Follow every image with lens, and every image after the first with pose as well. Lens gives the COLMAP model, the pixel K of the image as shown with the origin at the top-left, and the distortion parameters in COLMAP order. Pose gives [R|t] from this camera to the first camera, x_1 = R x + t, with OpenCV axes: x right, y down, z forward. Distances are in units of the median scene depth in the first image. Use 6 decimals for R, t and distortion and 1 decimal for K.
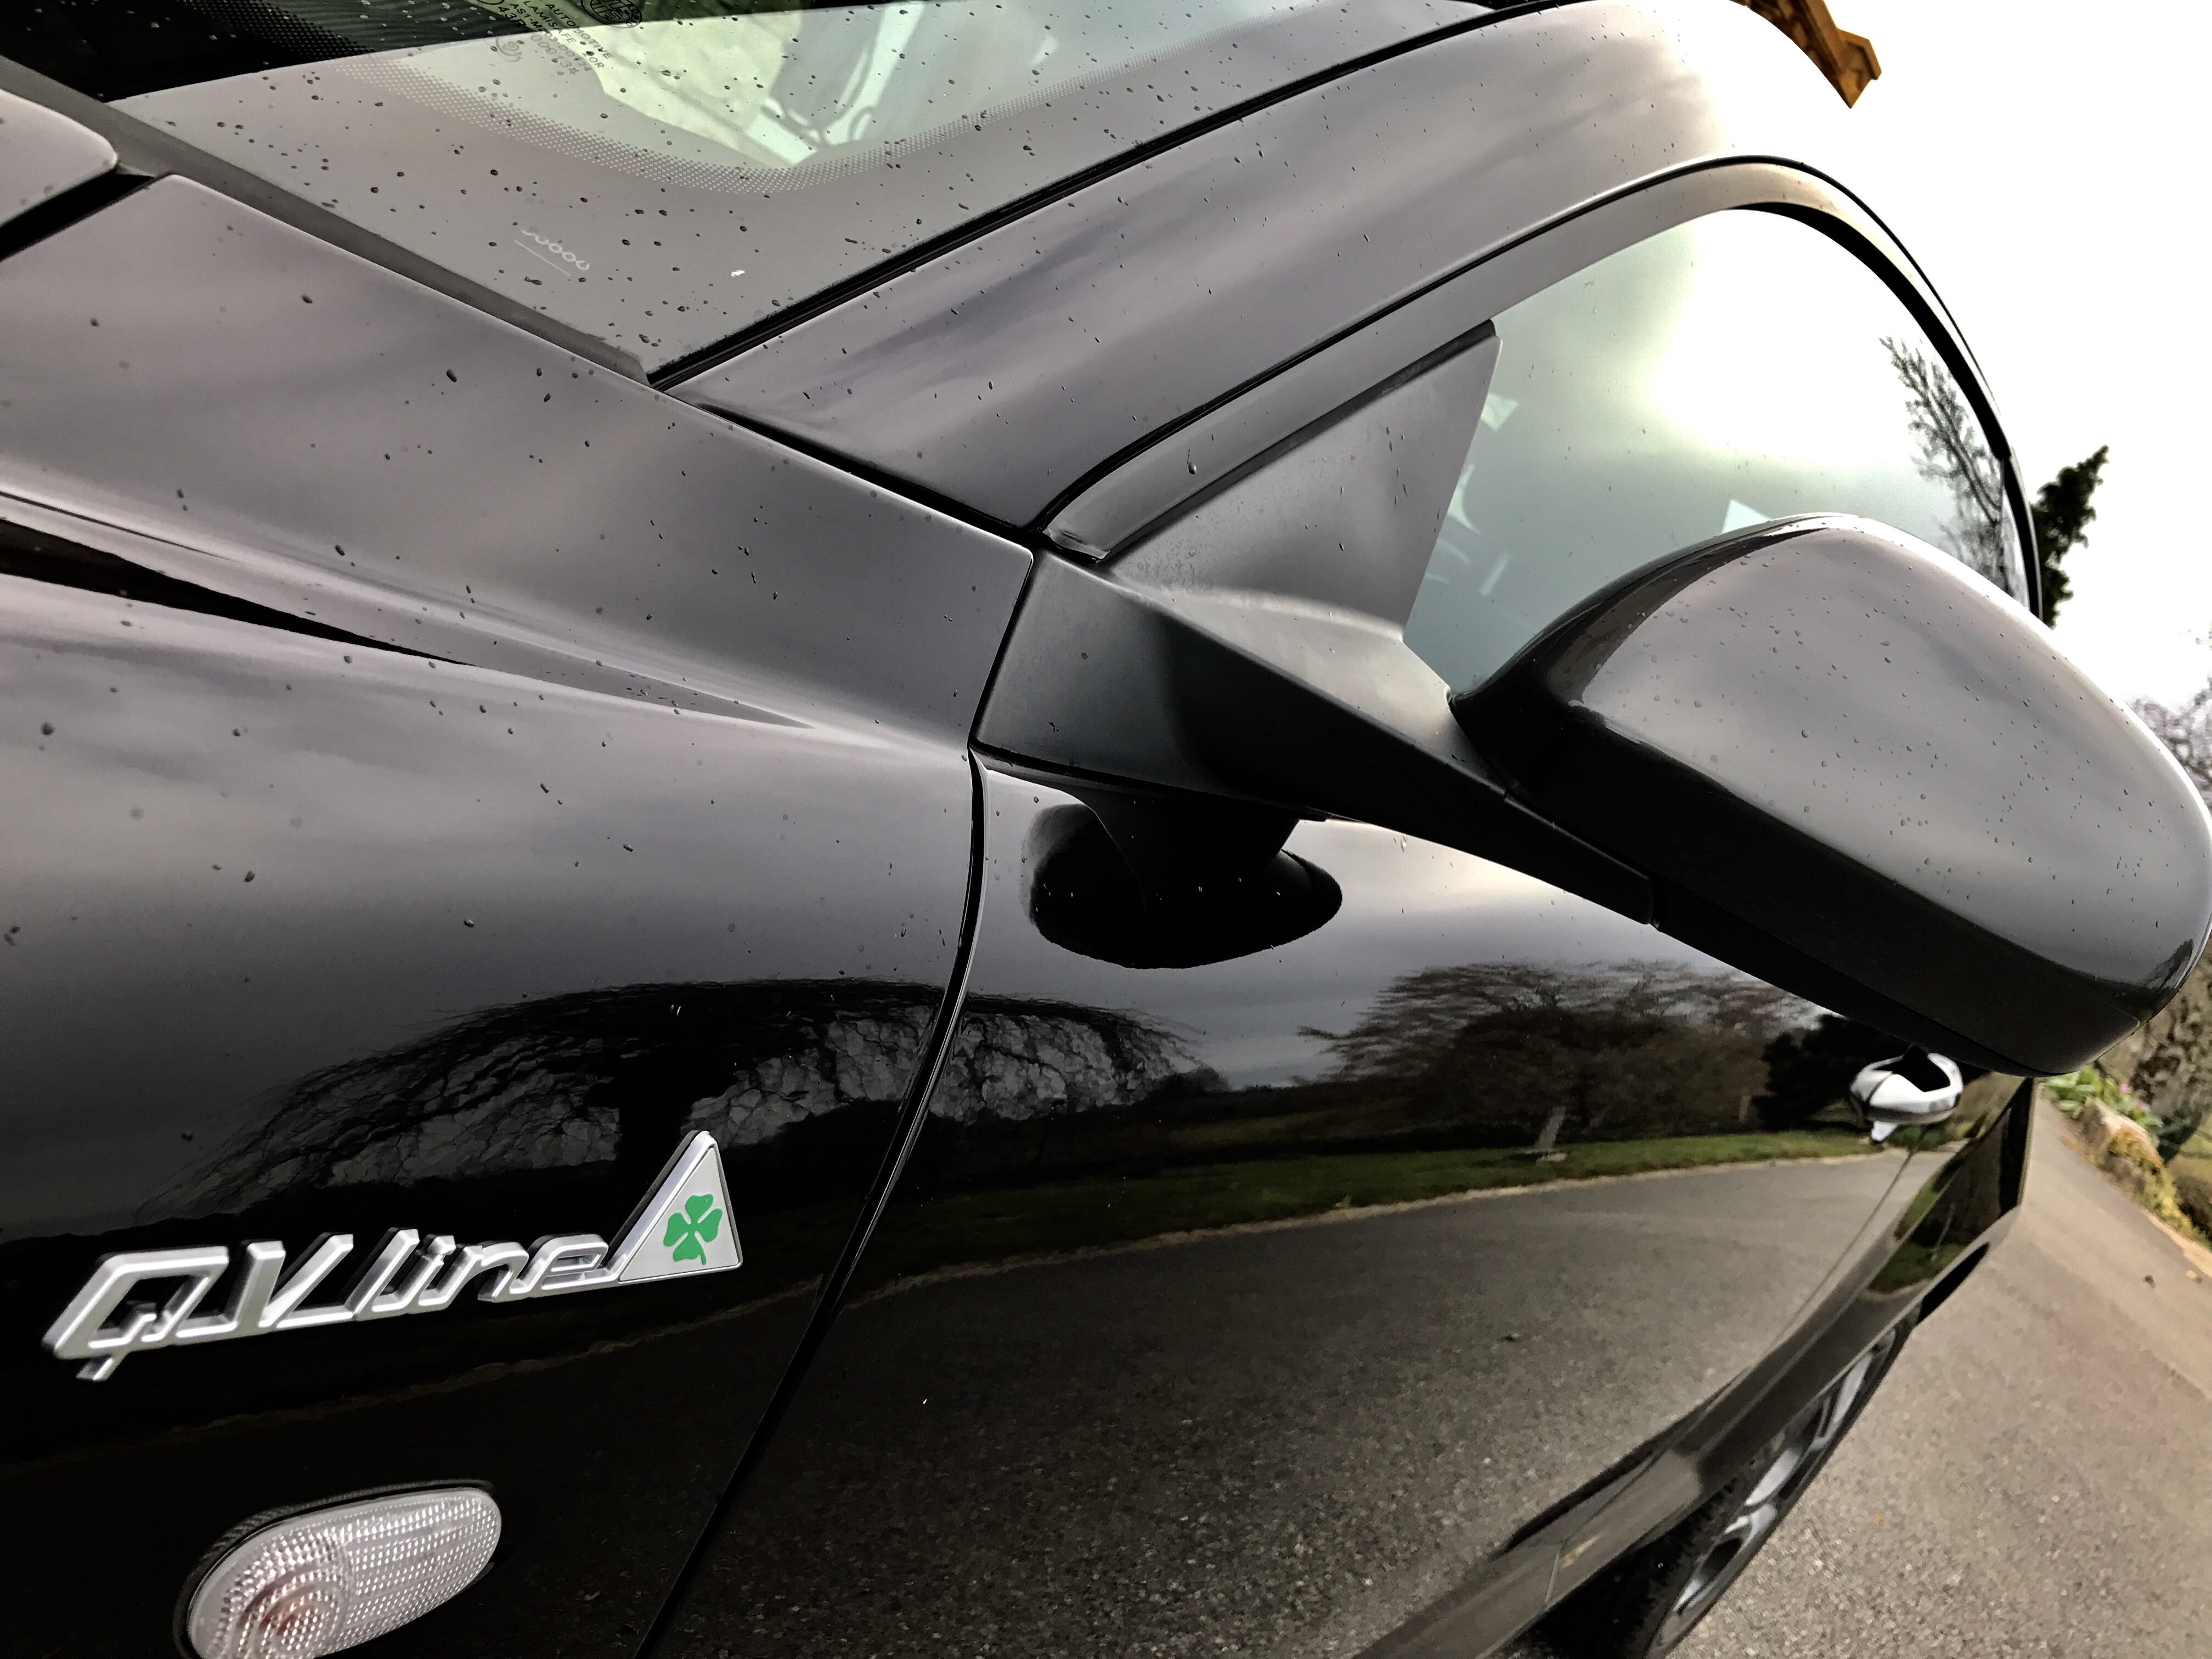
lens RADIAL K [[1812.3, 0, 1106.0], [0, 1812.3, 829.5], [0, 0, 1]] dist [0.043817, -0.011014]
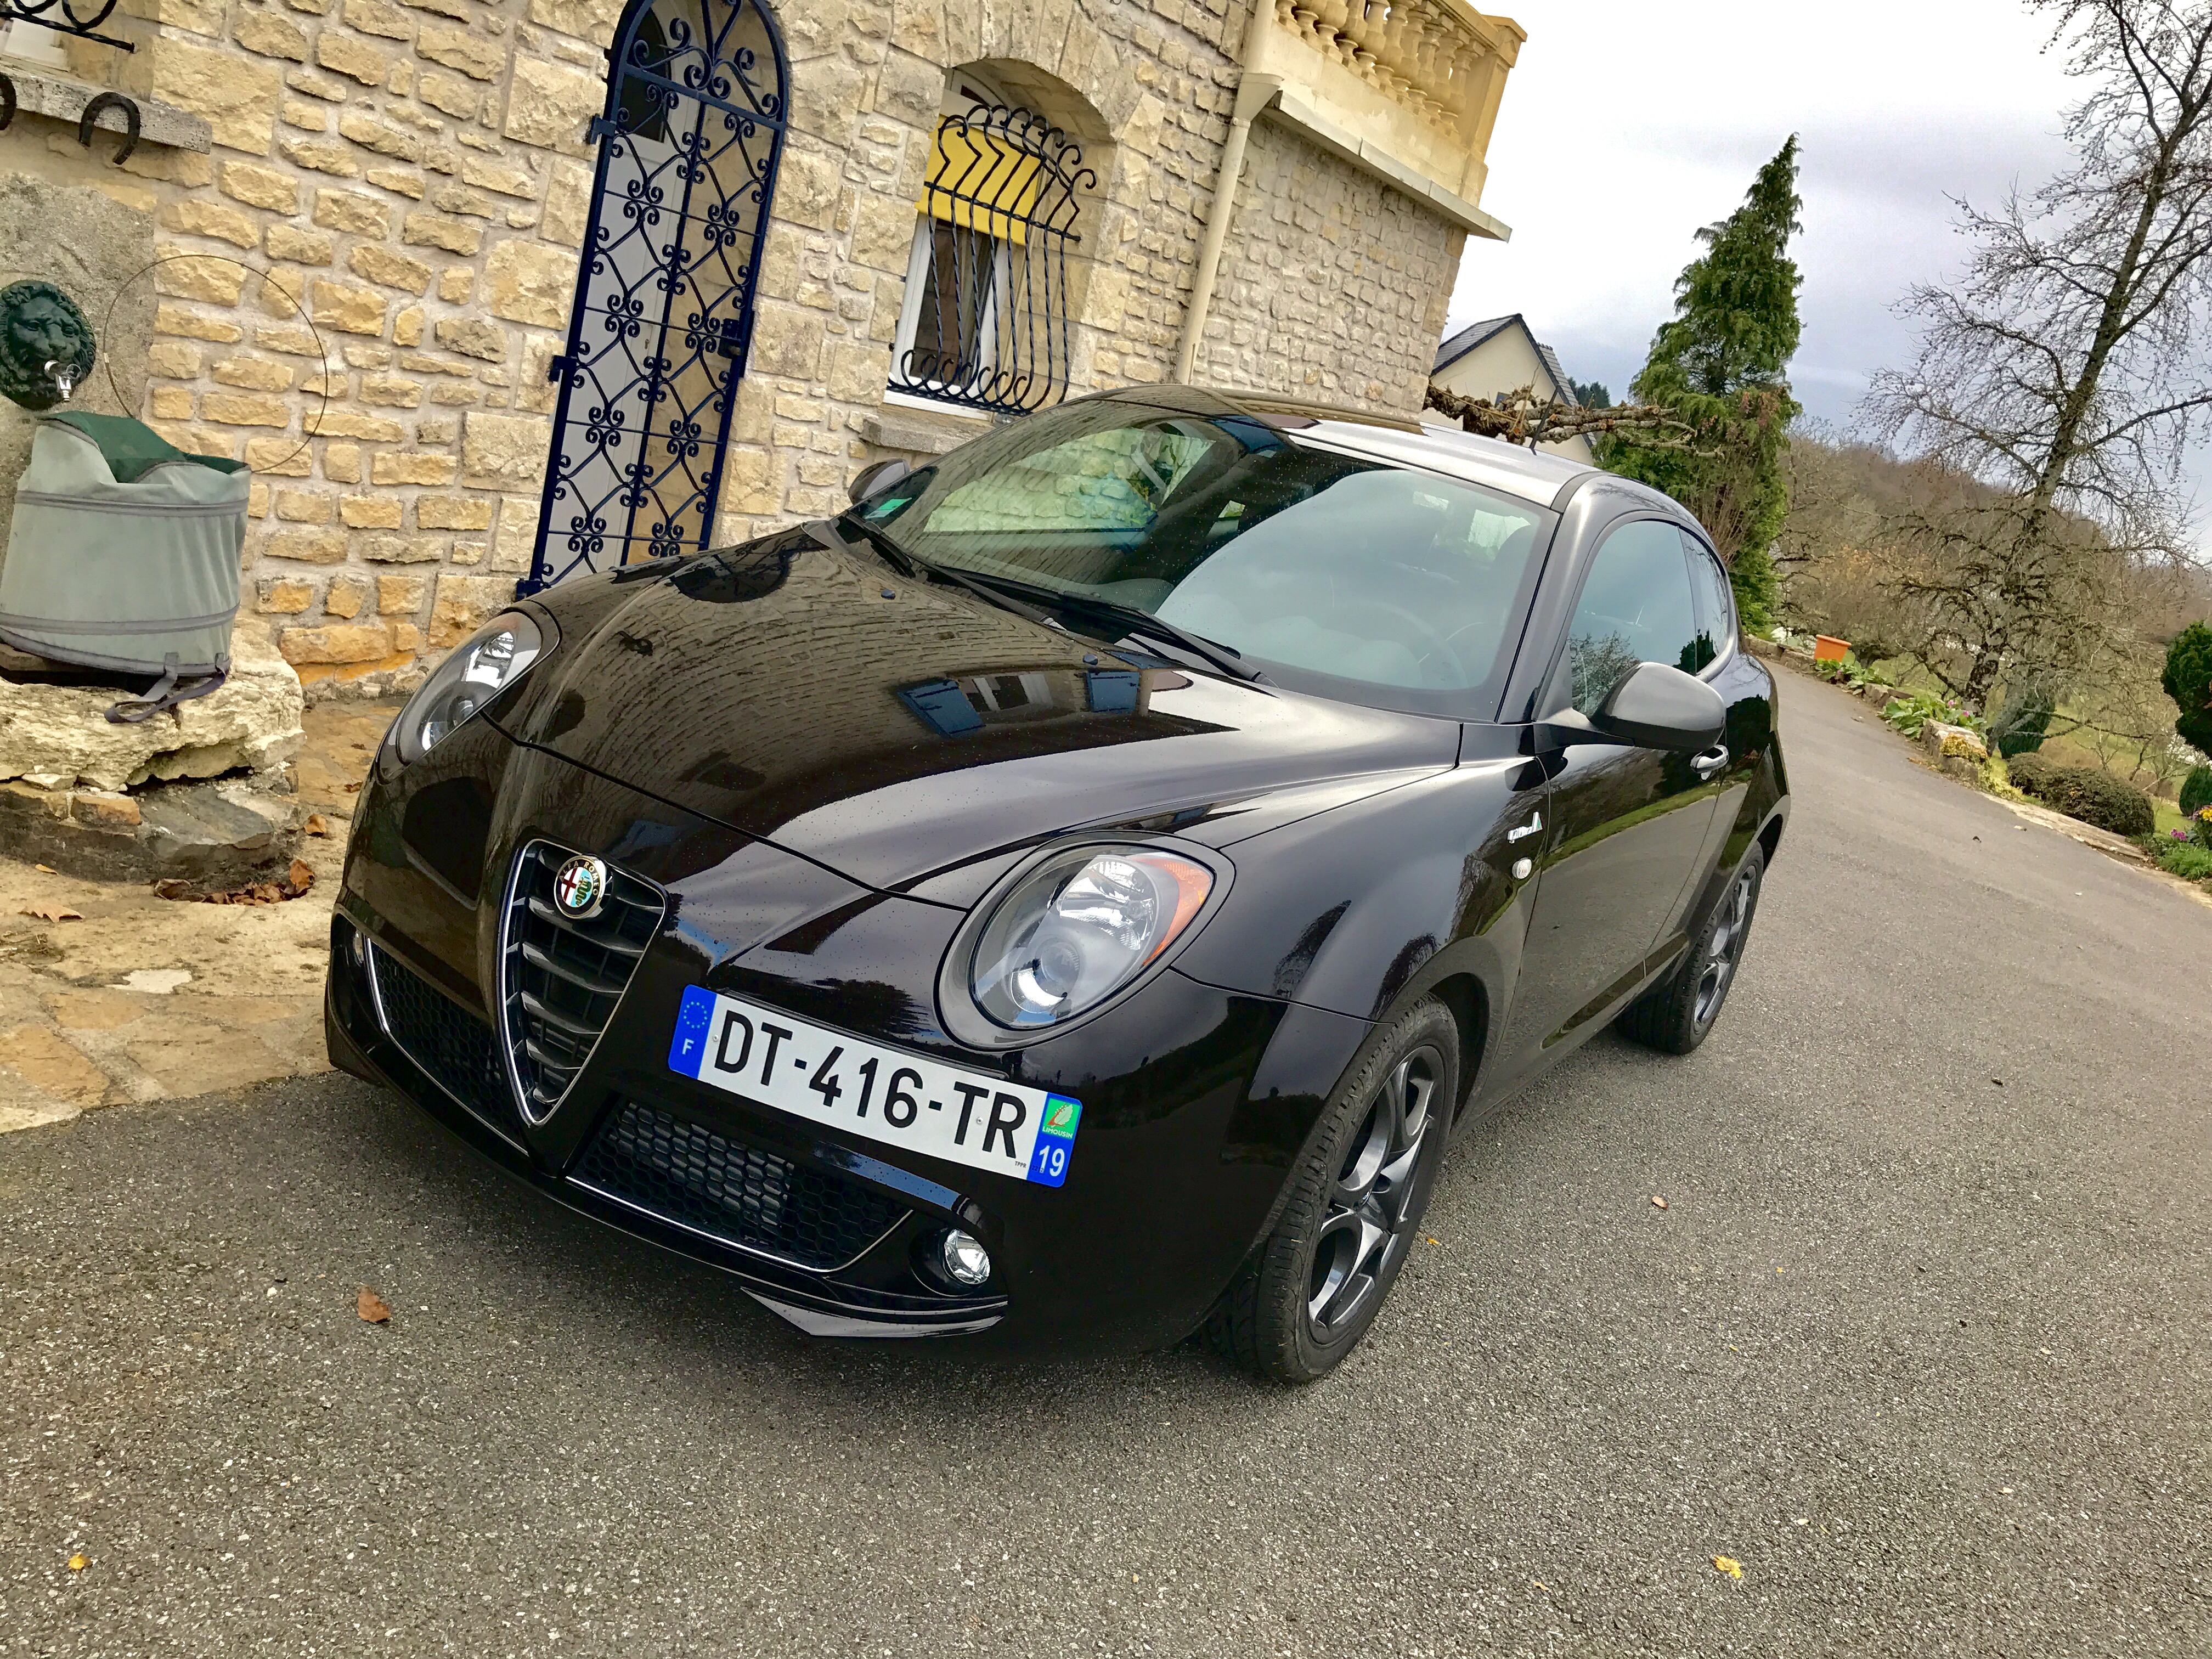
lens RADIAL K [[1812.3, 0, 1106.0], [0, 1812.3, 829.5], [0, 0, 1]] dist [0.043817, -0.011014]
pose [[0.948057, -0.313738, 0.052498, -0.070113], [0.310909, 0.948812, 0.055595, -0.022532], [-0.067253, -0.036385, 0.997072, -0.193697]]
